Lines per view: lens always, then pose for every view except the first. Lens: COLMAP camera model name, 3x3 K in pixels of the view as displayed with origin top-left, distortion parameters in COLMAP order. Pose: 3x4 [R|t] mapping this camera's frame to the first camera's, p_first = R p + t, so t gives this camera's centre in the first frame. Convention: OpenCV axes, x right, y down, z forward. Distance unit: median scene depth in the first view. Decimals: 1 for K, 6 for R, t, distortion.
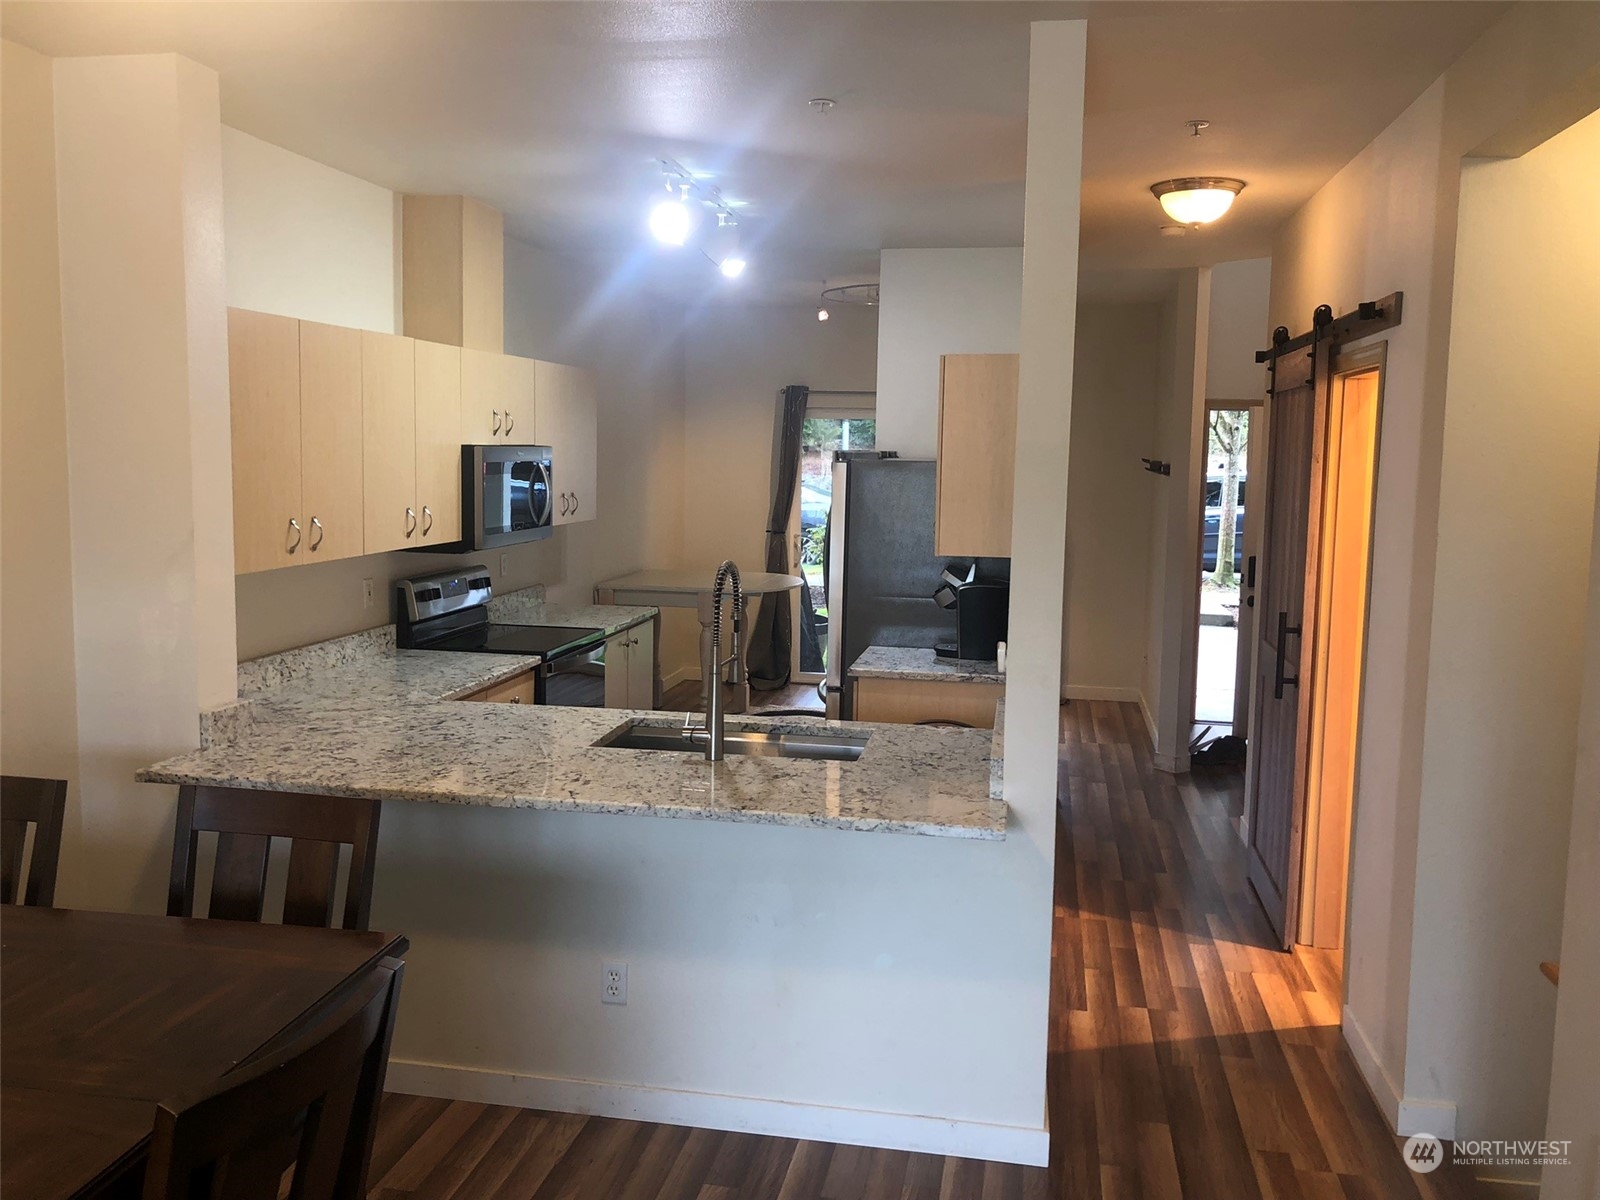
lens RADIAL K [[1379.6, 0, 795.0], [0, 1379.6, 599.0], [0, 0, 1]] dist [0.045214, -0.092825]
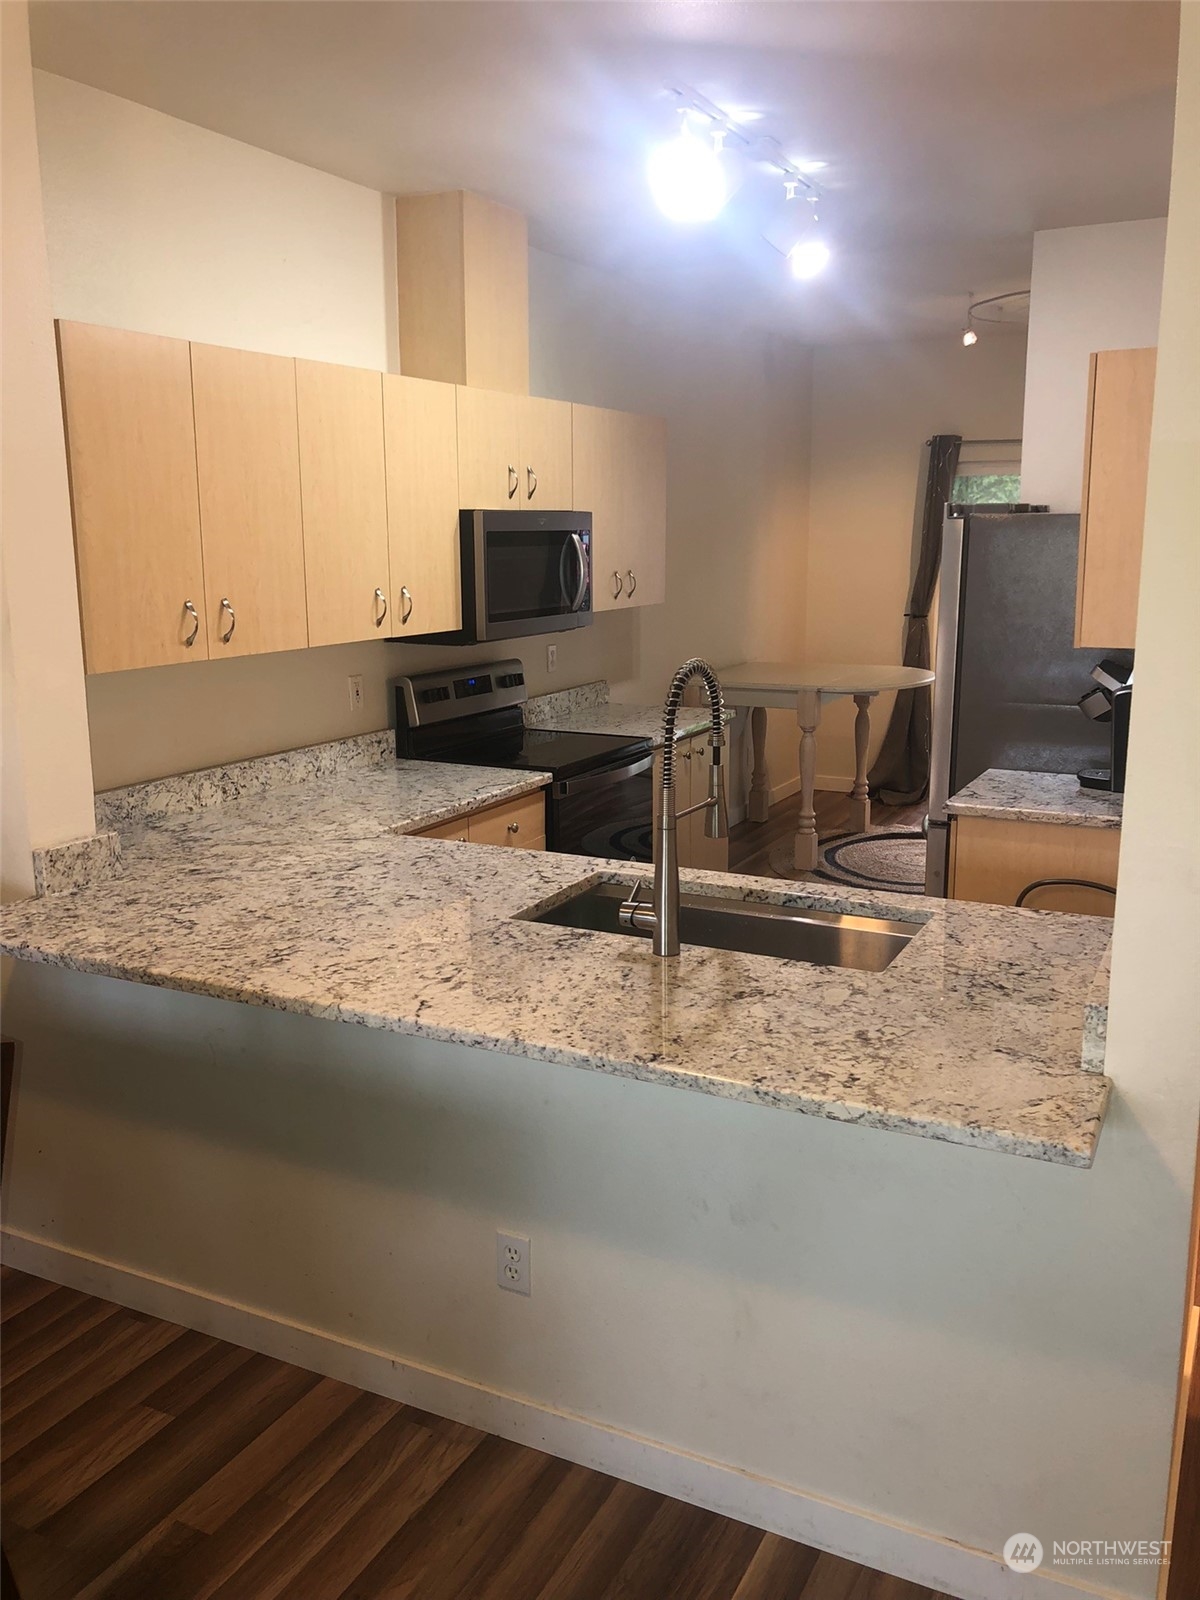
lens RADIAL K [[1379.6, 0, 570.5], [0, 1379.6, 798.3], [0, 0, 1]] dist [0.045214, -0.092825]
pose [[0.955722, 0.033266, -0.292384, 0.080134], [-0.009611, 0.996589, 0.081969, -0.013058], [0.294113, -0.075529, 0.952782, 0.302665]]
